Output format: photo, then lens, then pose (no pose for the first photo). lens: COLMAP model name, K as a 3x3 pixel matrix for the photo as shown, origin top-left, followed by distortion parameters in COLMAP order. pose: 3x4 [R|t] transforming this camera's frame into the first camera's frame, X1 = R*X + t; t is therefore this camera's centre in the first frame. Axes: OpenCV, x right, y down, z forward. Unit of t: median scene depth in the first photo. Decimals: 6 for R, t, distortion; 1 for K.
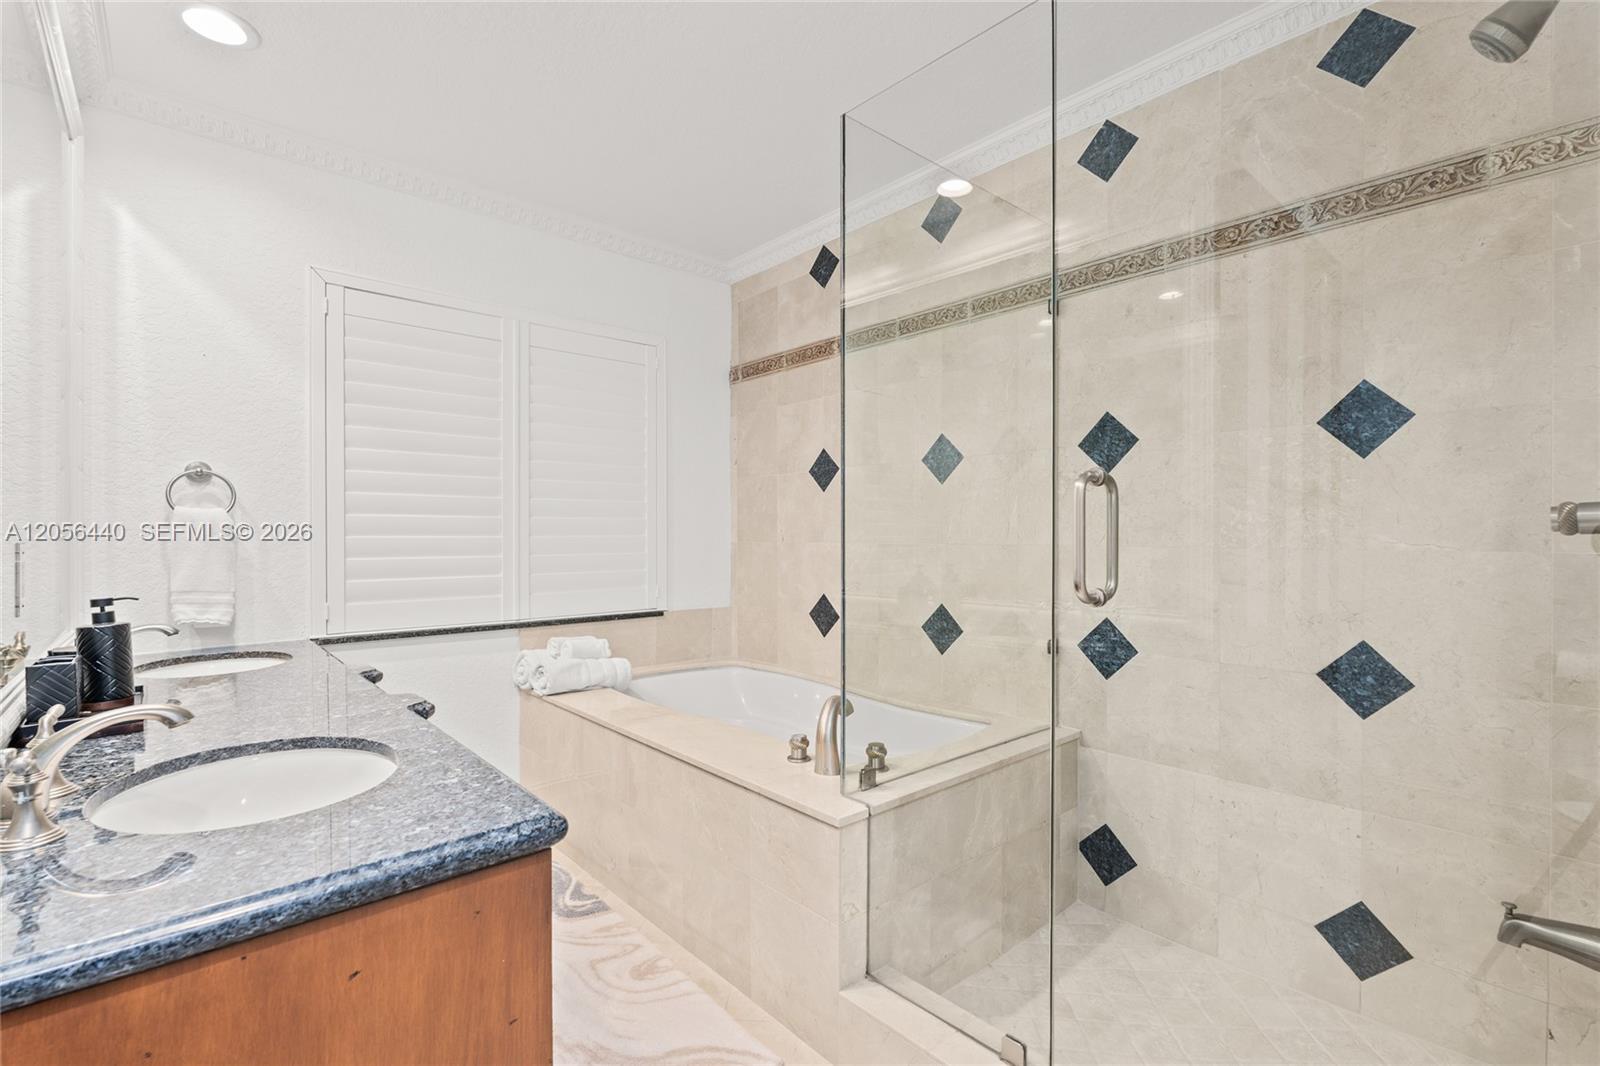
lens RADIAL K [[728.5, 0, 812.8], [0, 728.5, 535.0], [0, 0, 1]] dist [0.000285, -0.000294]
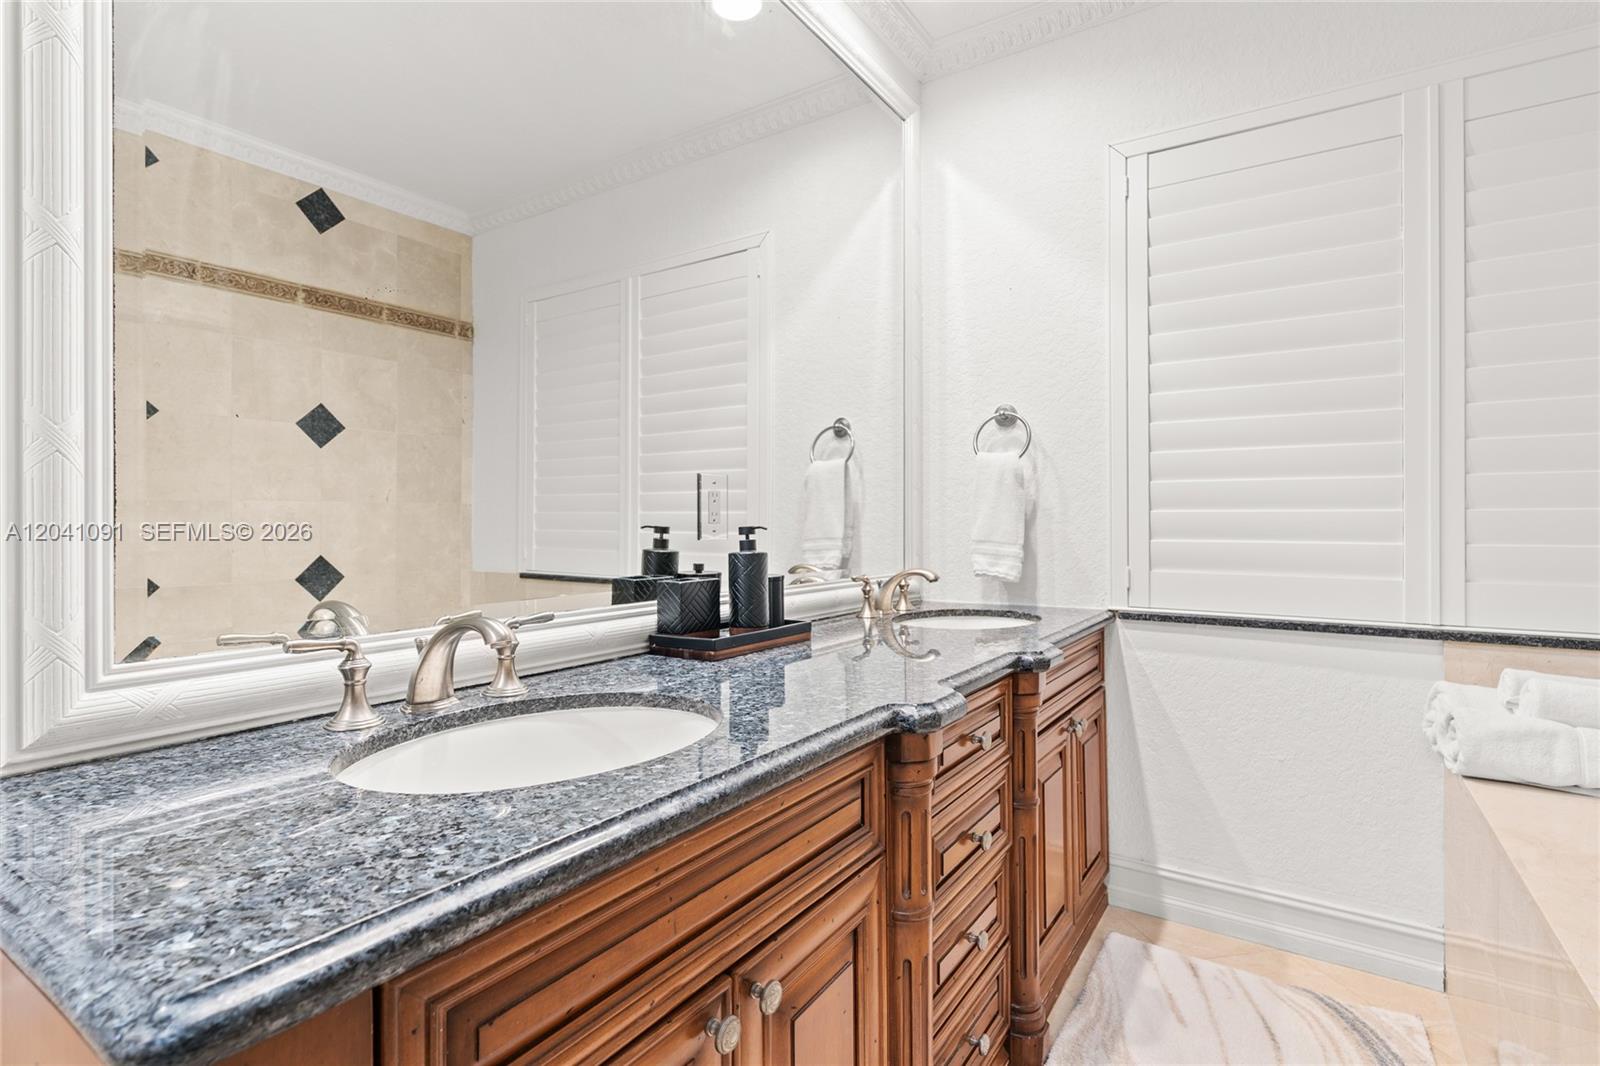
lens RADIAL K [[772.2, 0, 802.5], [0, 772.2, 519.2], [0, 0, 1]] dist [-0.001186, -0.000515]
pose [[0.251723, -0.002006, -0.967797, 0.054136], [-0.001025, 0.999997, -0.002339, 0.050933], [0.967799, 0.001581, 0.251720, 0.515567]]
